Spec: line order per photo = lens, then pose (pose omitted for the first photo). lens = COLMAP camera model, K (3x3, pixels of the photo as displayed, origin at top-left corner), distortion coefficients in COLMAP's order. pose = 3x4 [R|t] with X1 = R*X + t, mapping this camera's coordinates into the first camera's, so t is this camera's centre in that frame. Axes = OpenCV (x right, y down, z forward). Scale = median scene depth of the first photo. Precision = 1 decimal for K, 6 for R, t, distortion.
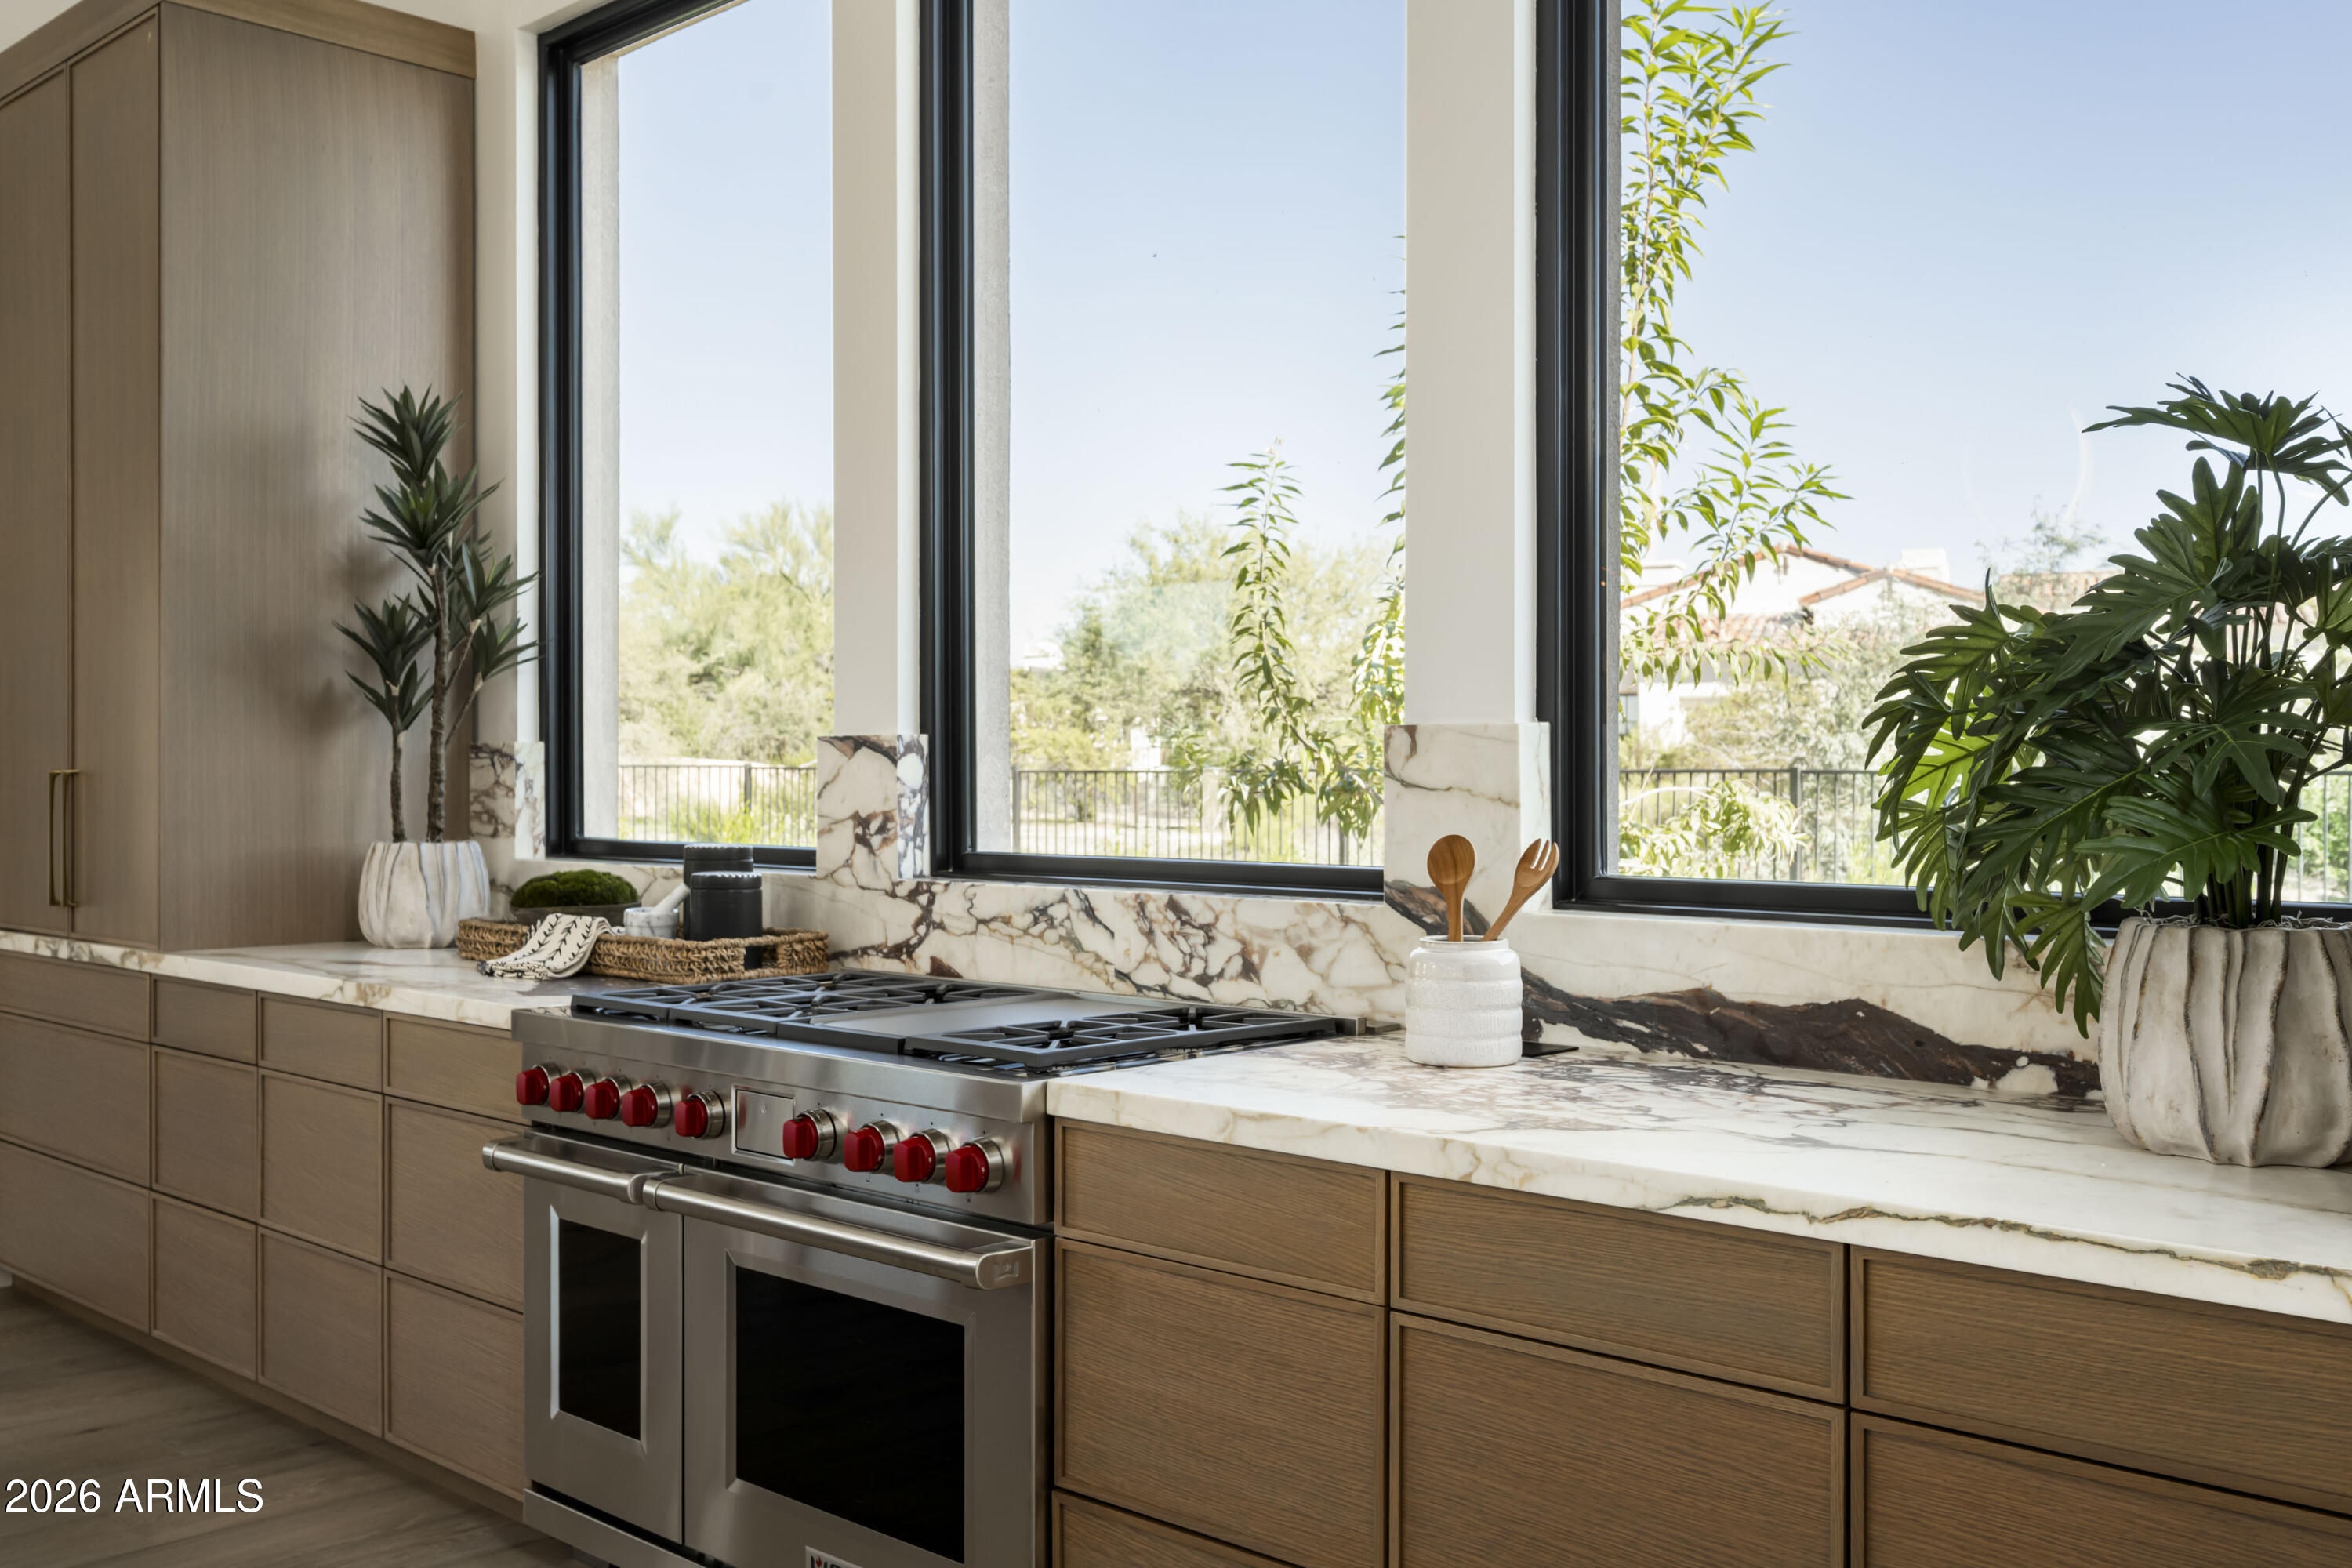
lens RADIAL K [[2149.9, 0, 1176.0], [0, 2149.9, 784.0], [0, 0, 1]] dist [-0.007353, -0.002660]
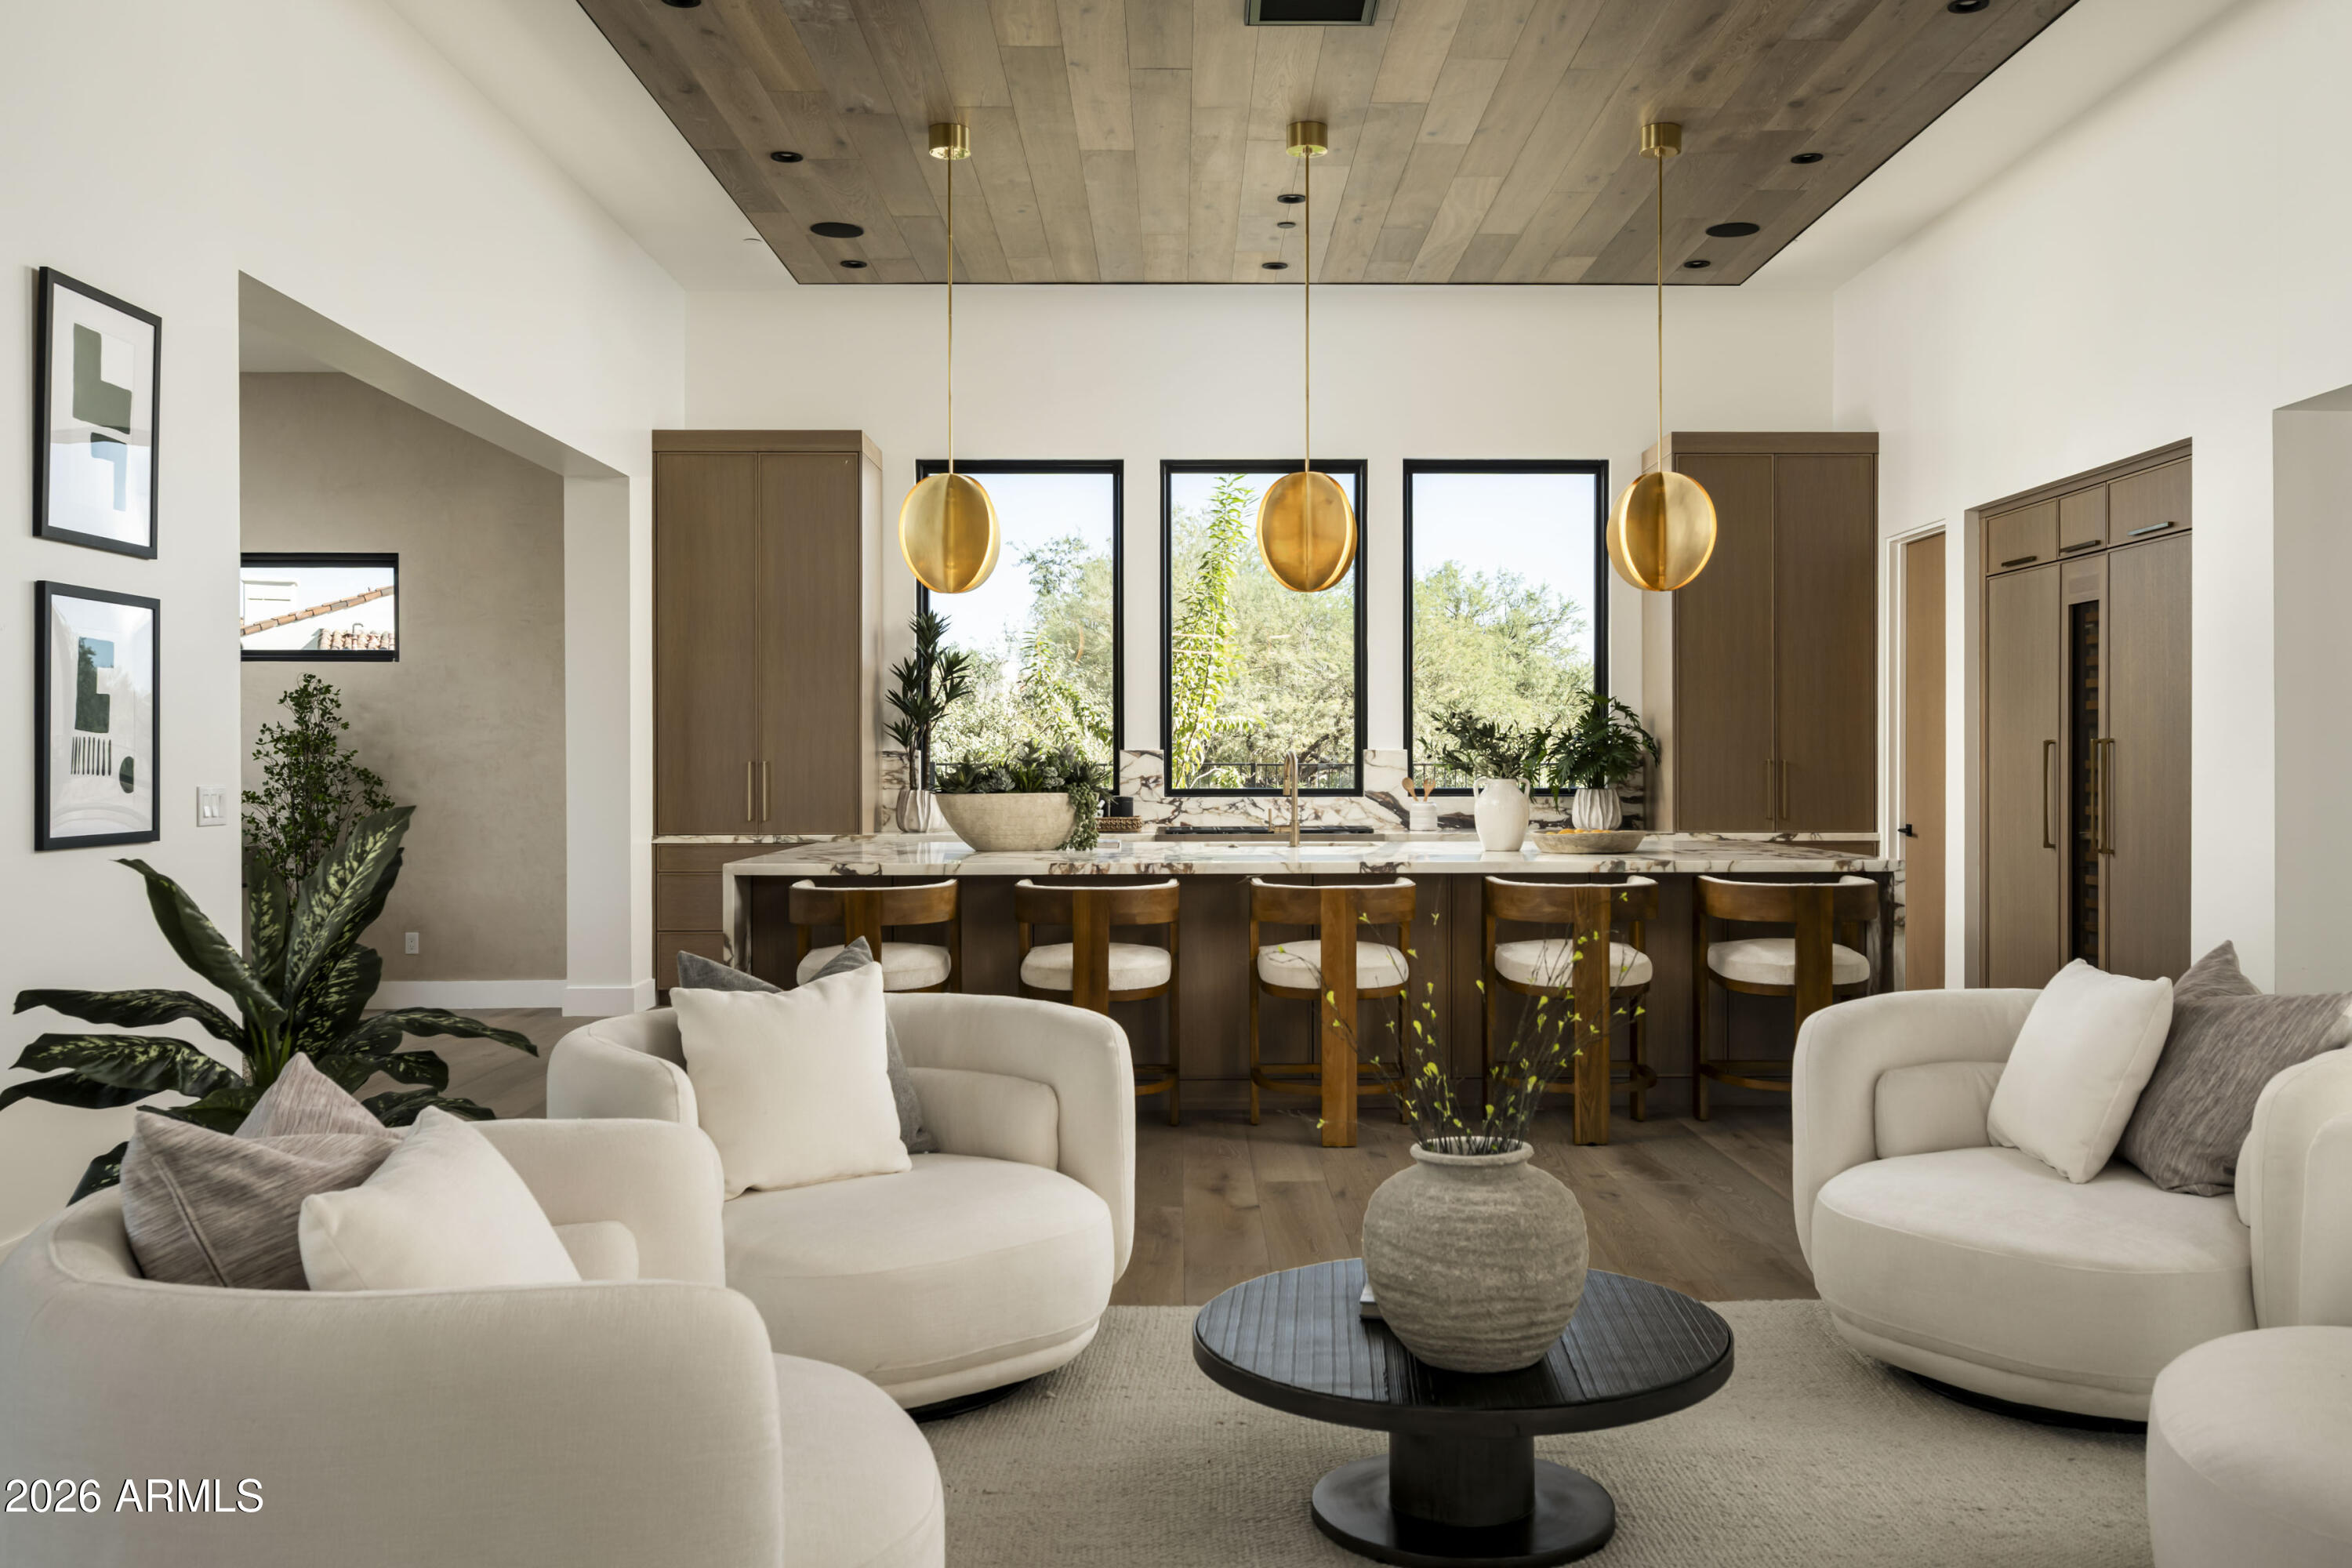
lens RADIAL K [[2004.2, 0, 1219.8], [0, 2004.2, 778.6], [0, 0, 1]] dist [-0.002588, -0.007977]
pose [[0.712065, -0.003505, 0.702105, -2.085035], [0.005125, 0.999987, -0.000206, 0.018651], [-0.702095, 0.003745, 0.712073, -1.087083]]
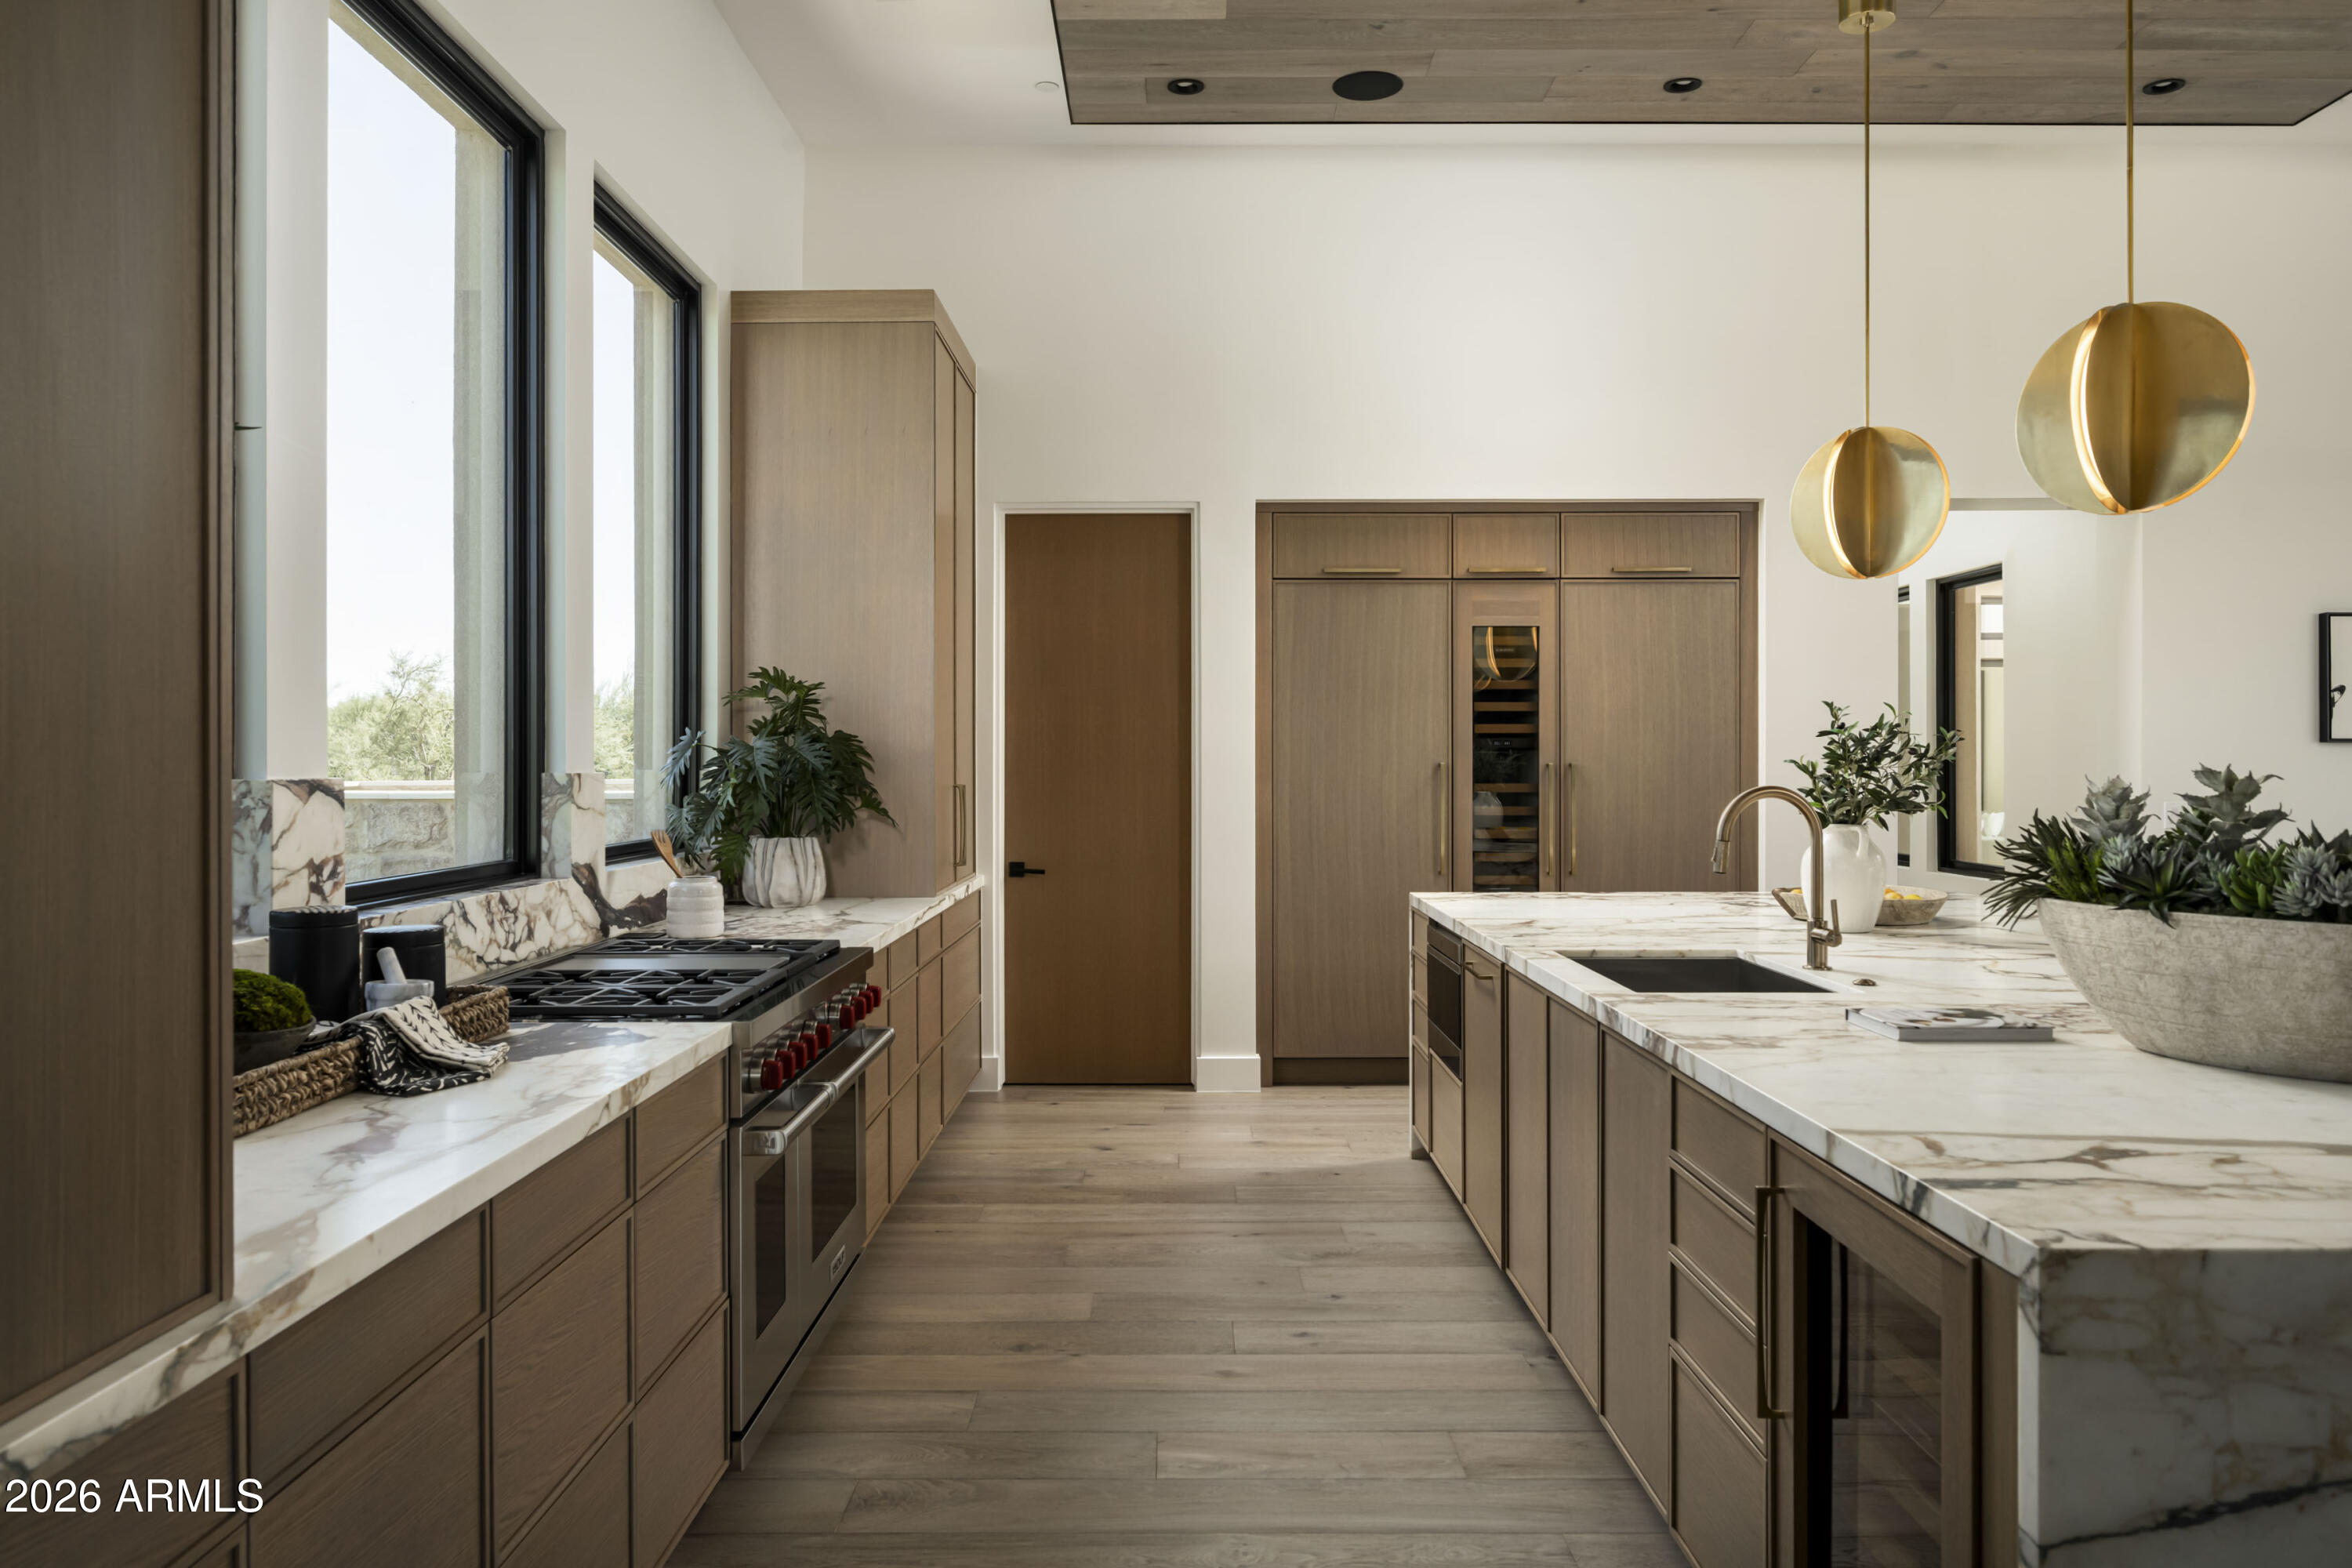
lens RADIAL K [[1648.8, 0, 1176.5], [0, 1648.8, 767.6], [0, 0, 1]] dist [-0.000564, -0.001367]
pose [[-0.684413, -0.001466, 0.729093, -0.967646], [0.006501, 0.999946, 0.008113, -0.031849], [-0.729065, 0.010293, -0.684367, 1.255677]]
